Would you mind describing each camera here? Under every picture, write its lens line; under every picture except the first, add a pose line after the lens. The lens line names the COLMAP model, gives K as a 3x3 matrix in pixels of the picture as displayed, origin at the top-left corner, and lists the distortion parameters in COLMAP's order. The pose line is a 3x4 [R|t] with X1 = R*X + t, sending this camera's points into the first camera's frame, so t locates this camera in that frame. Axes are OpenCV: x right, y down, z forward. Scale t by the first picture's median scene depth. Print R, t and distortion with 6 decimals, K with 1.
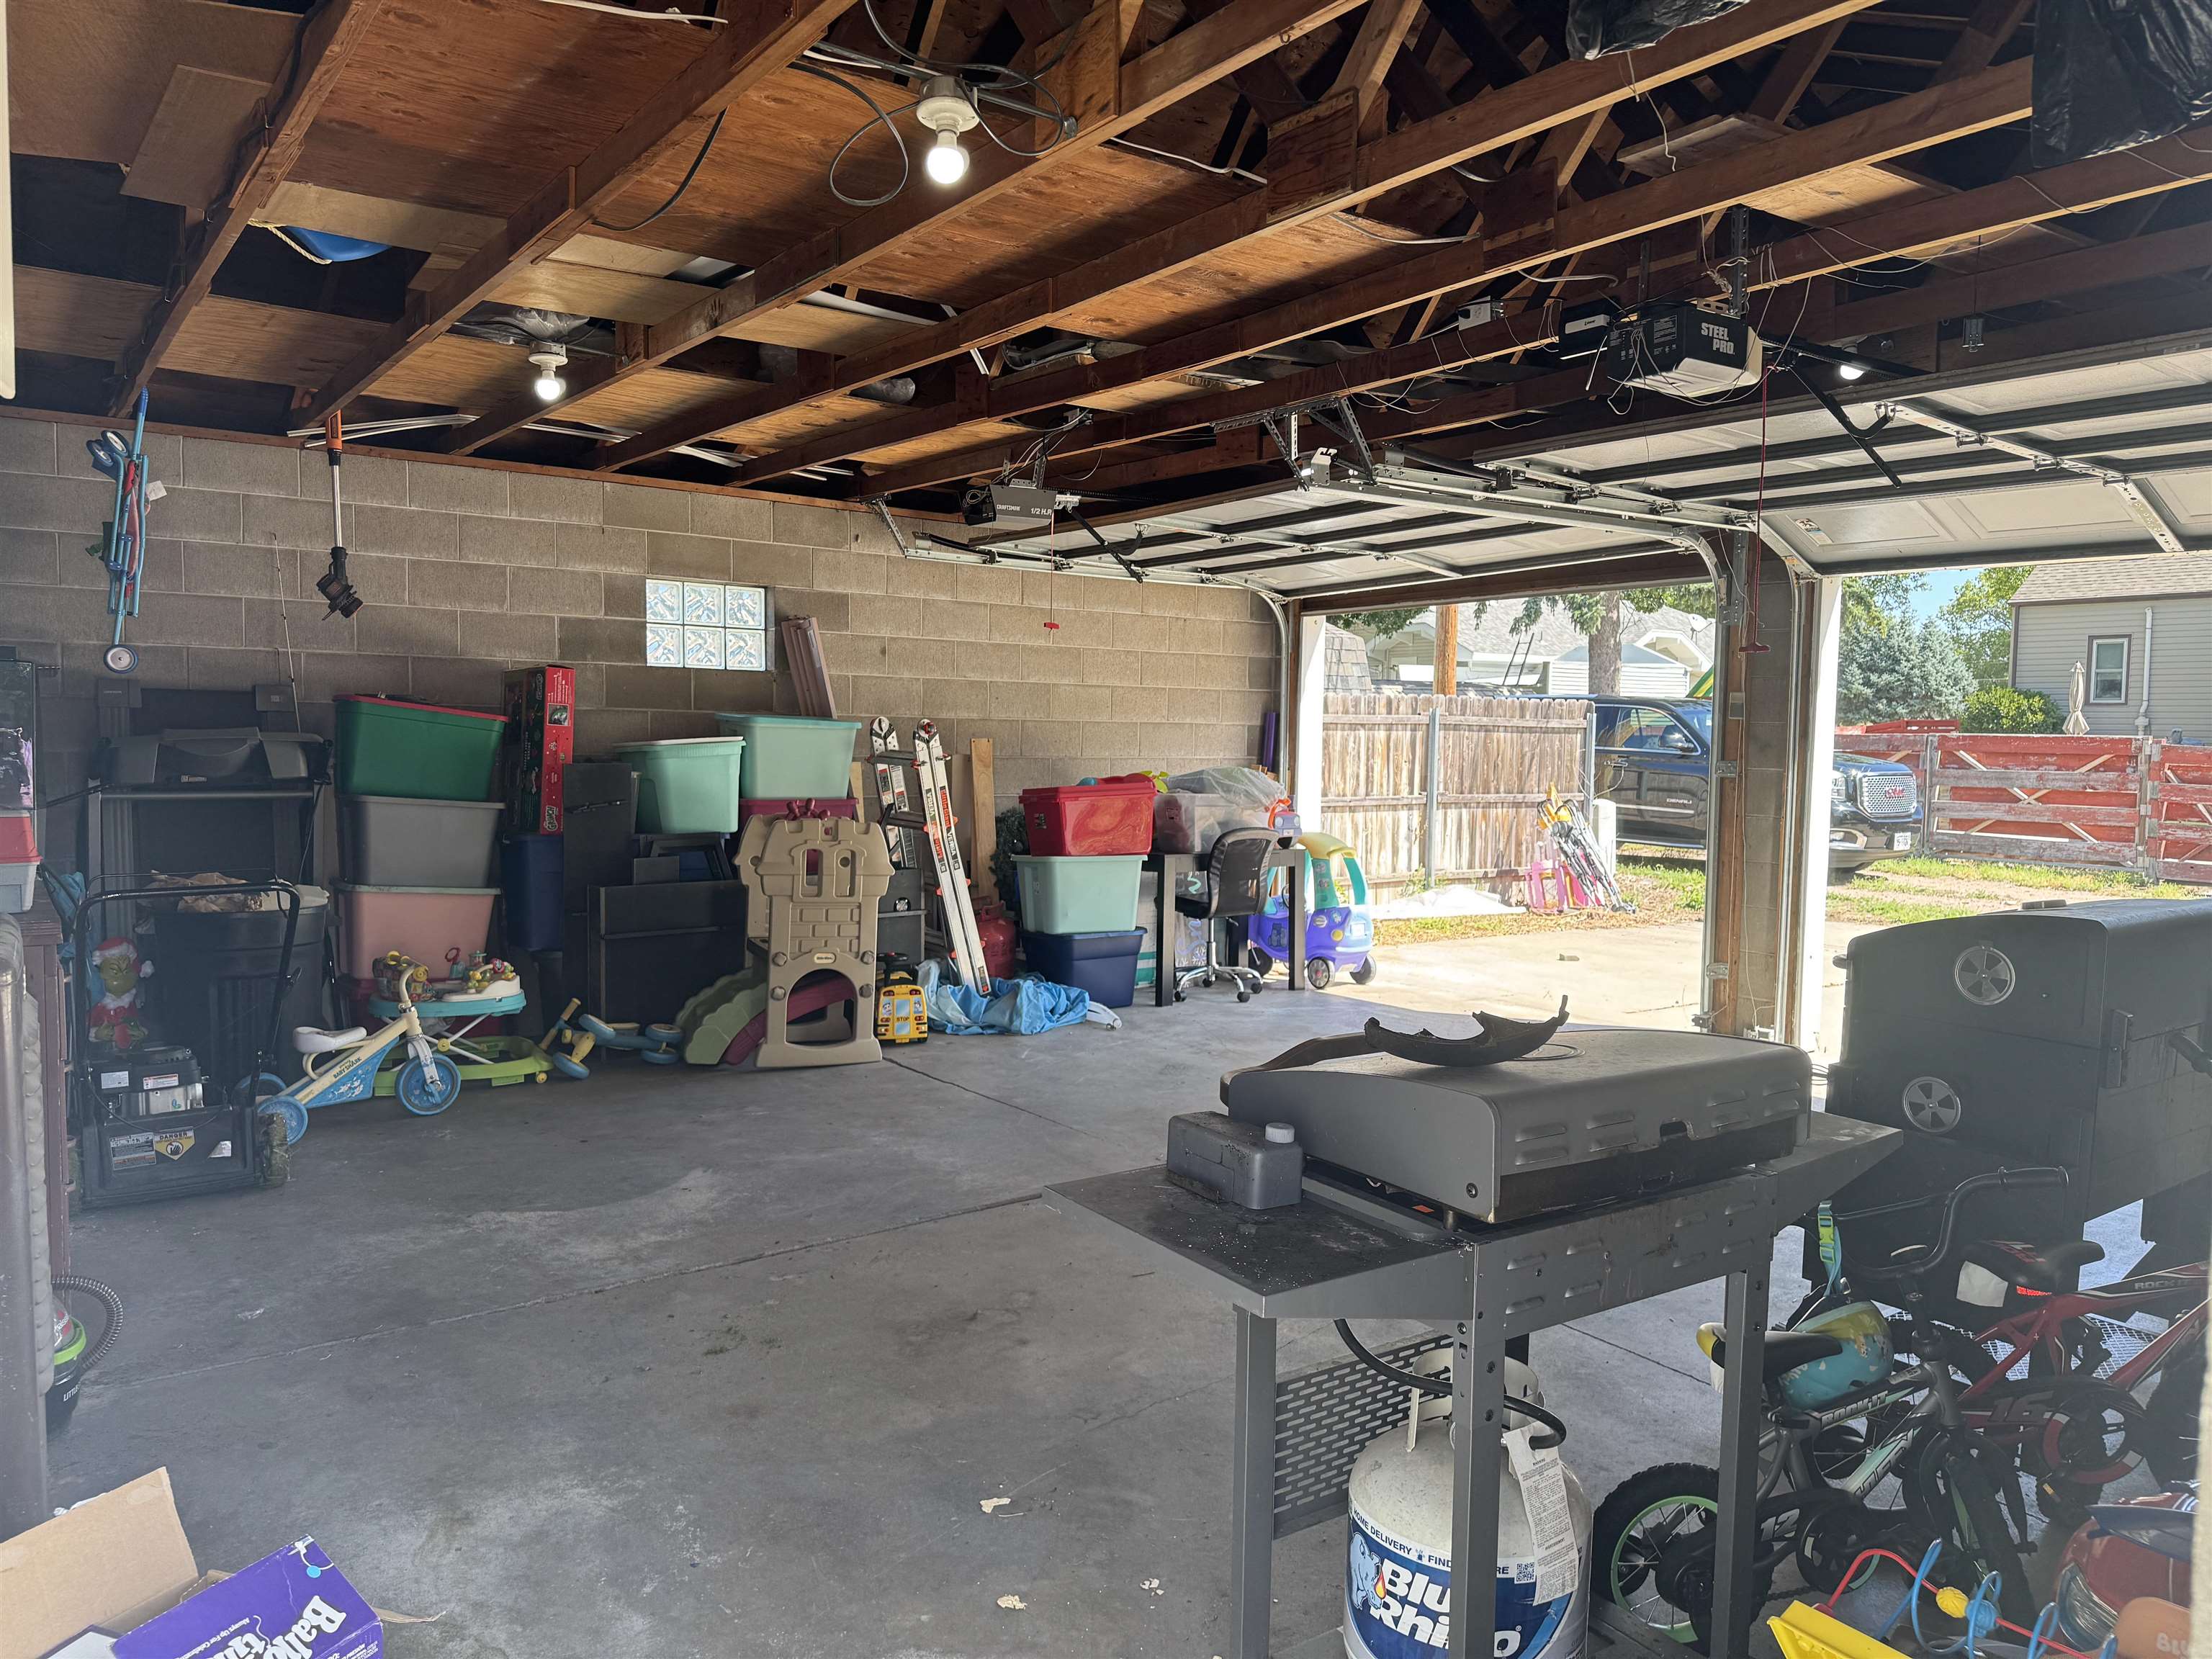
lens RADIAL K [[1598.7, 0, 1092.6], [0, 1598.7, 827.7], [0, 0, 1]] dist [0.071352, -0.098159]
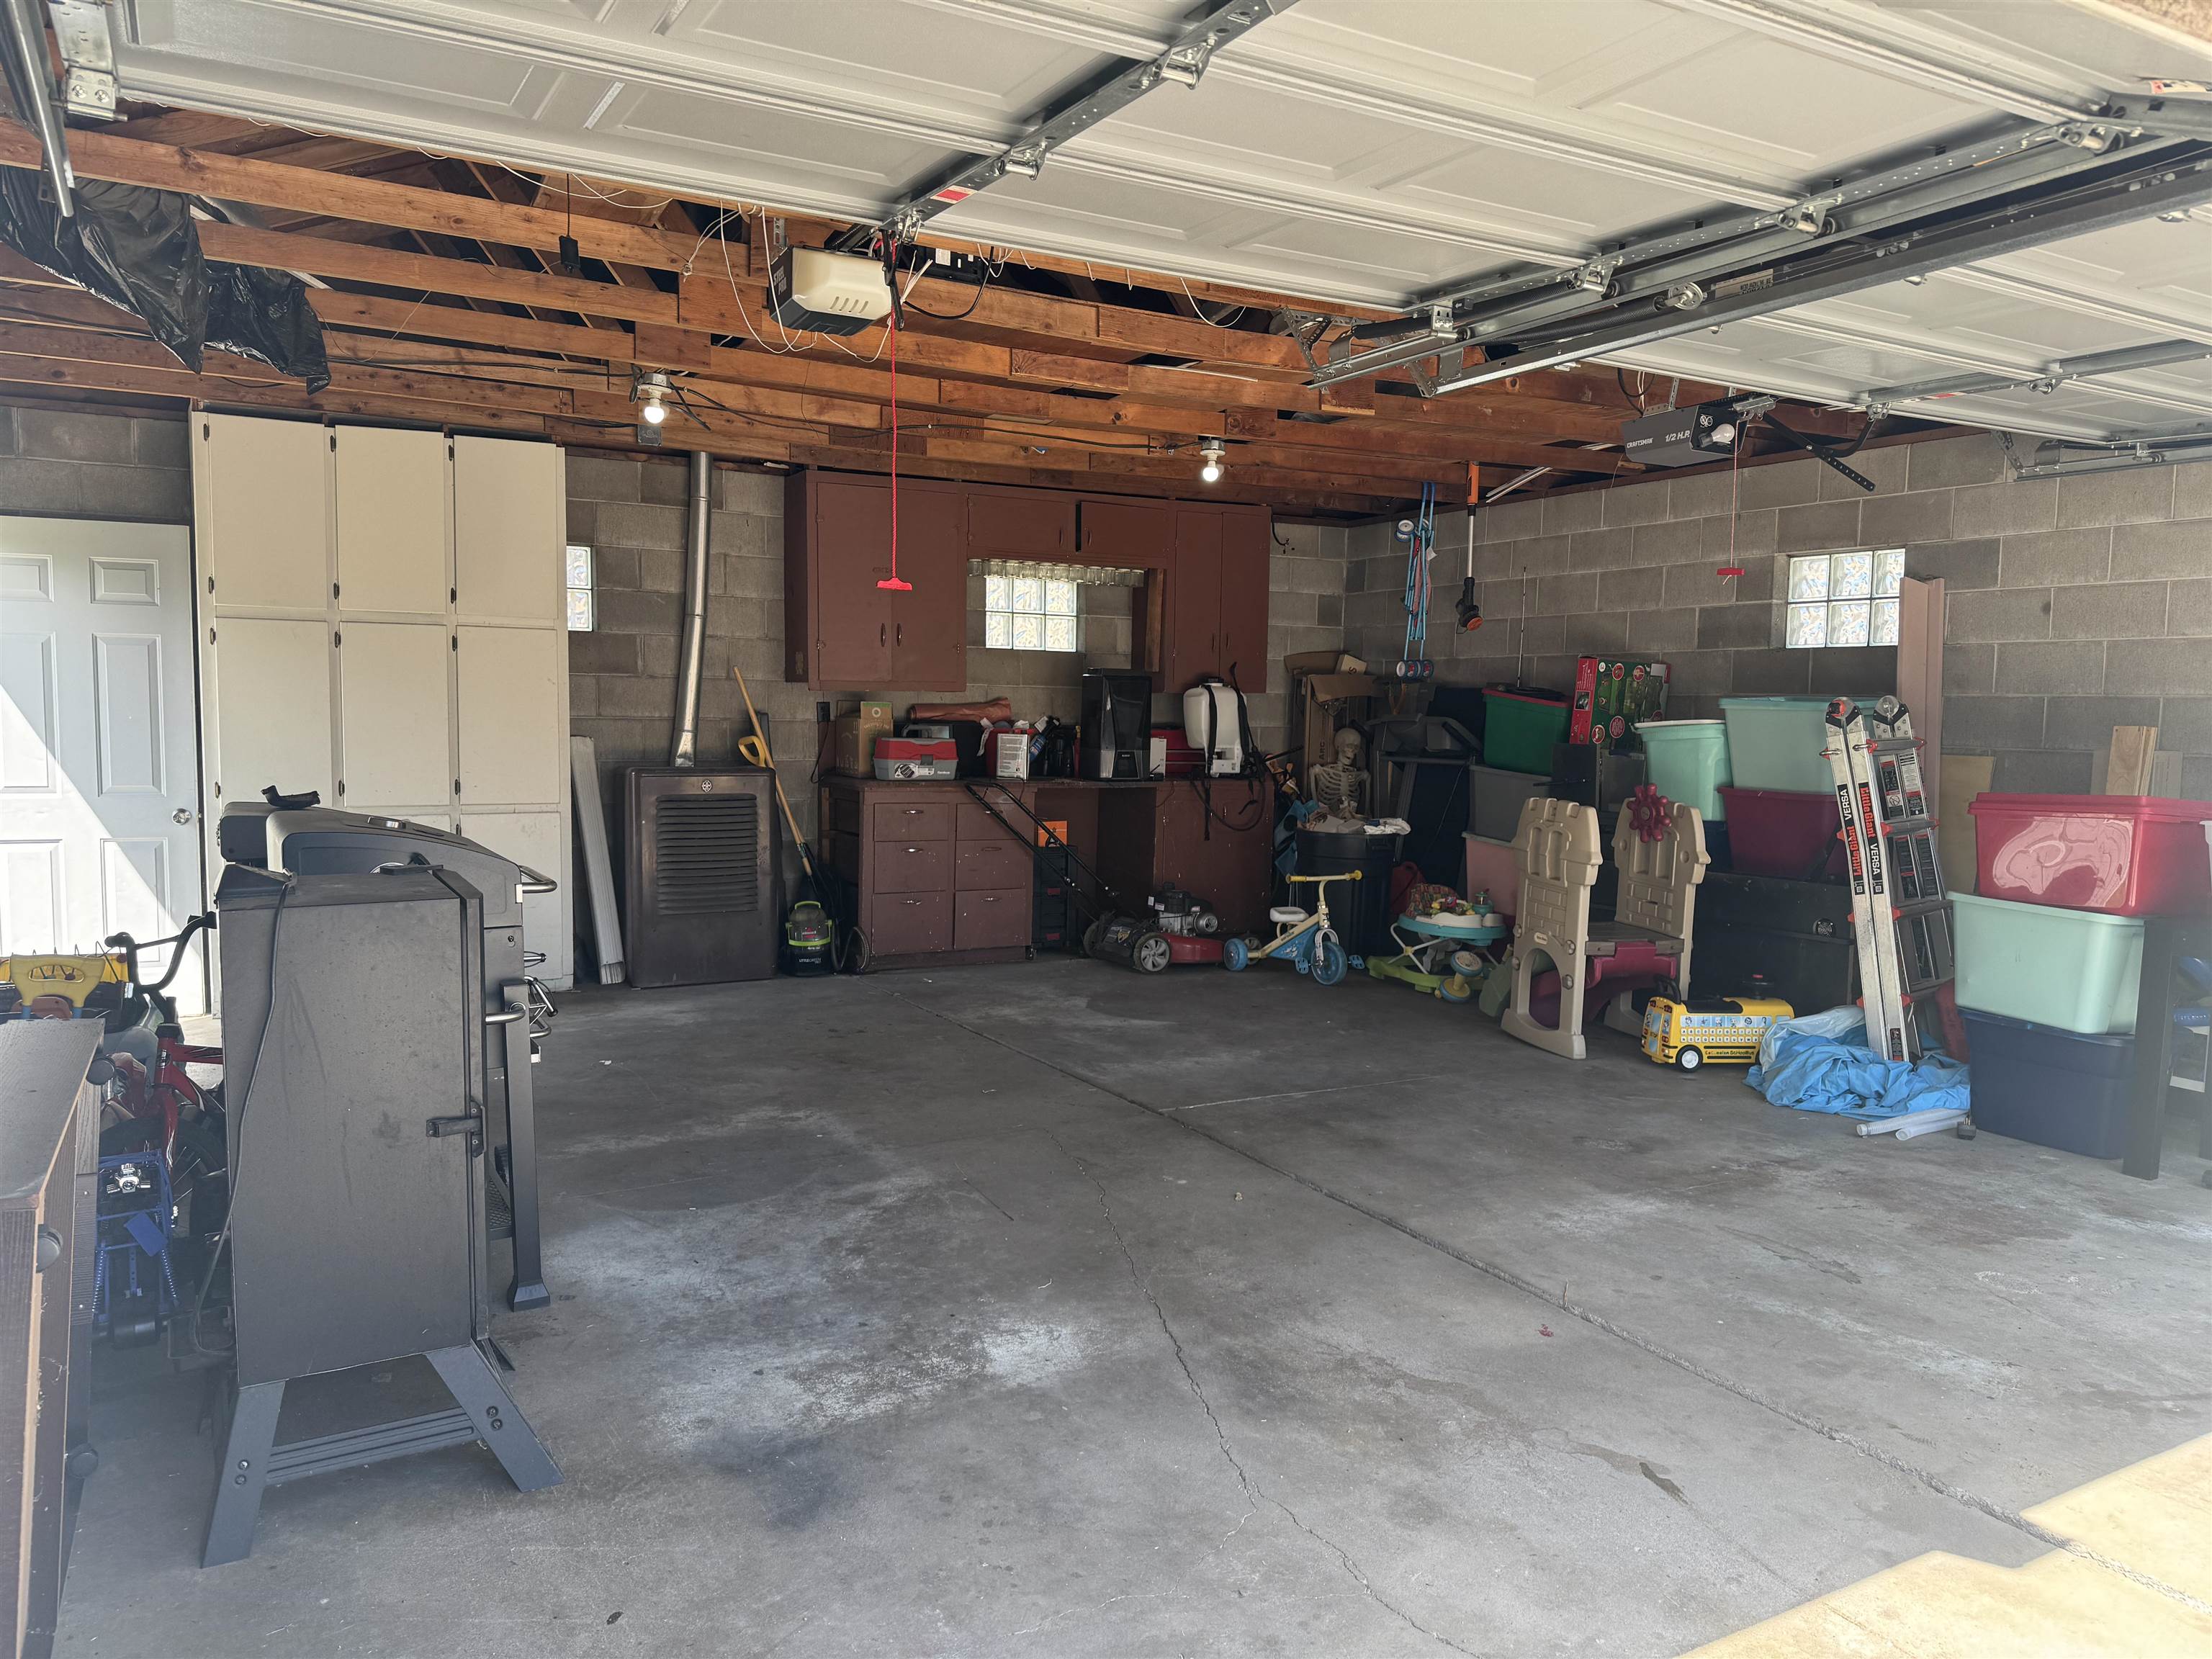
lens RADIAL K [[1598.7, 0, 1109.4], [0, 1598.7, 836.9], [0, 0, 1]] dist [0.071352, -0.098159]
pose [[-0.164303, 0.063158, -0.984386, 0.755428], [-0.077638, 0.994024, 0.076735, -0.032678], [0.983350, 0.089033, -0.158418, 0.783572]]
